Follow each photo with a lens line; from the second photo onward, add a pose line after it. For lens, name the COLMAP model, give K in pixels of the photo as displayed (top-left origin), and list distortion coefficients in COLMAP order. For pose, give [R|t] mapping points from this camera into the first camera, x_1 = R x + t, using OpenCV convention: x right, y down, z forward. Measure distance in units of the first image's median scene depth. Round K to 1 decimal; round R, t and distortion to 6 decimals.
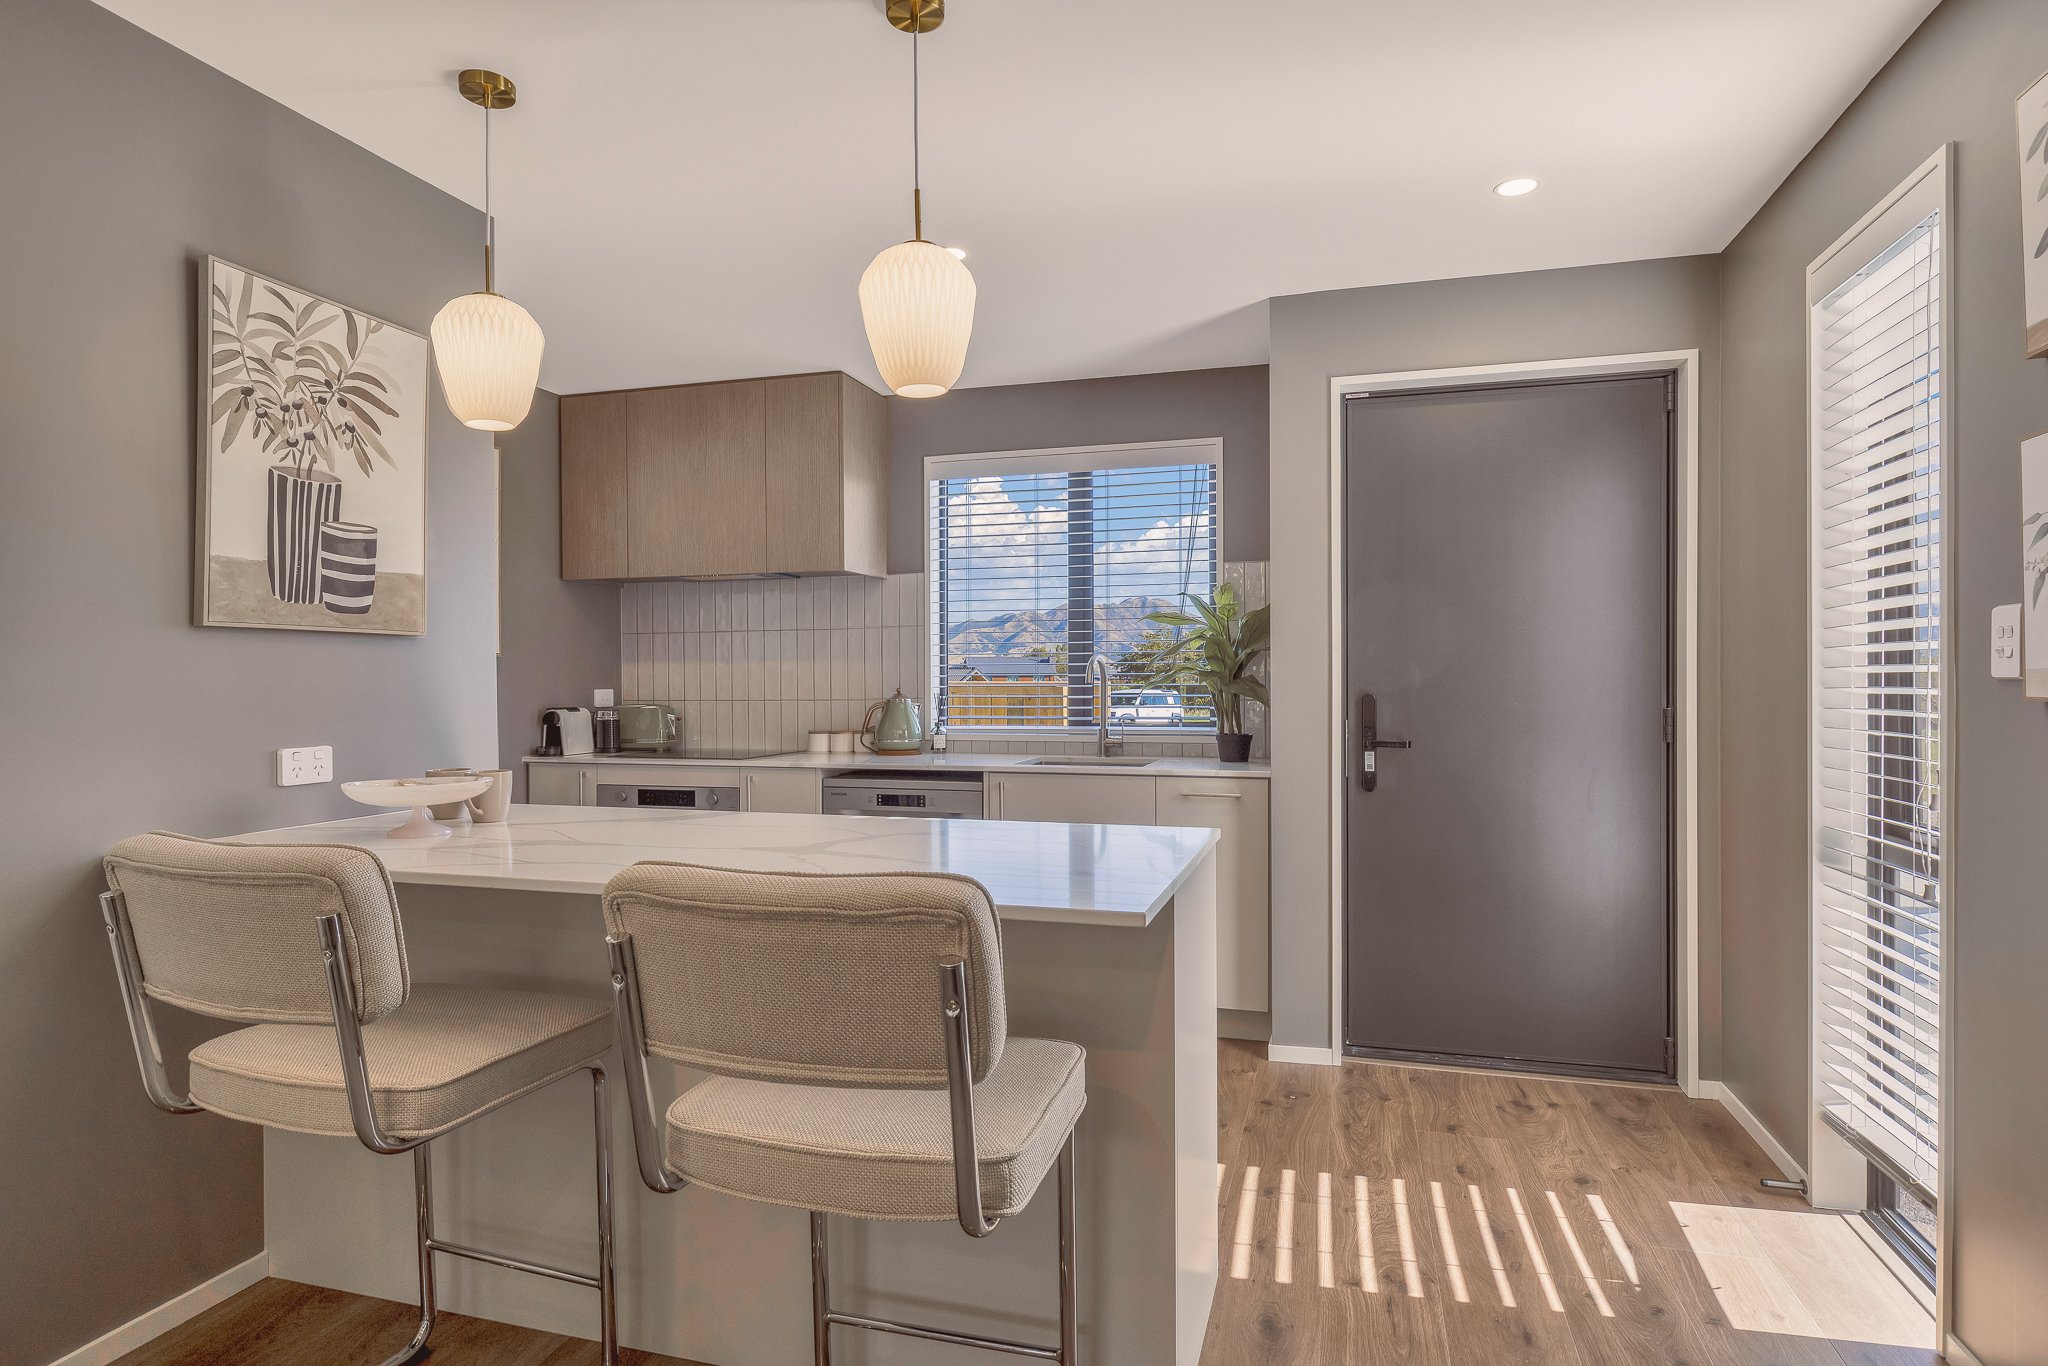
lens RADIAL K [[1102.8, 0, 1029.4], [0, 1102.8, 668.9], [0, 0, 1]] dist [0.000656, 0.000159]
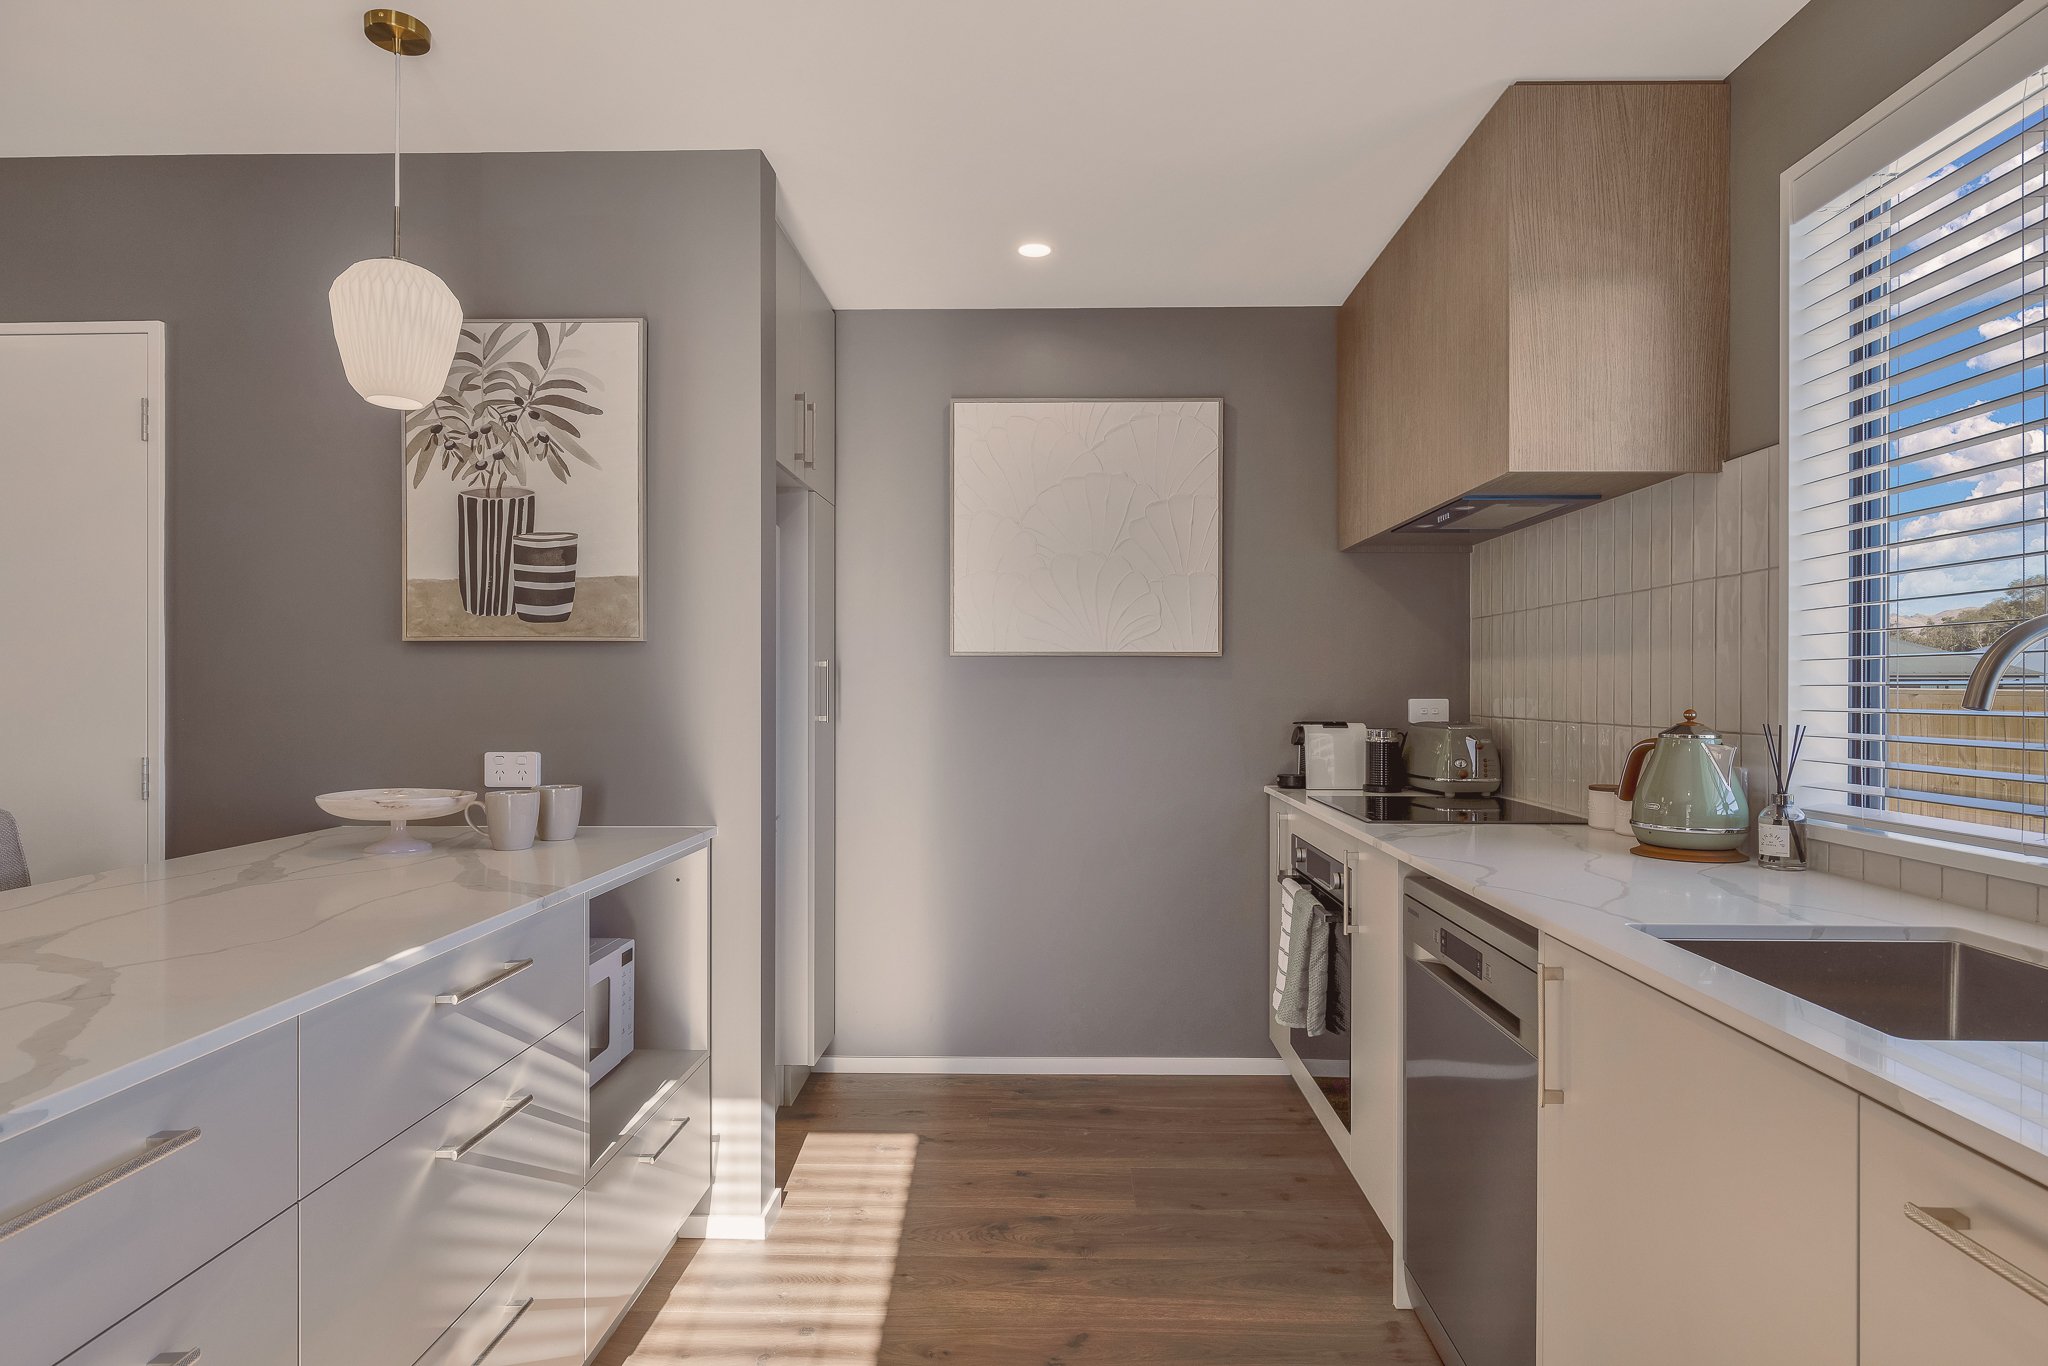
lens RADIAL K [[1102.8, 0, 1029.4], [0, 1102.8, 668.9], [0, 0, 1]] dist [0.000656, 0.000159]
pose [[0.253341, -0.000590, -0.967377, 0.484482], [0.007257, 0.999973, 0.001291, -0.005919], [0.967350, -0.007347, 0.253339, 1.205967]]
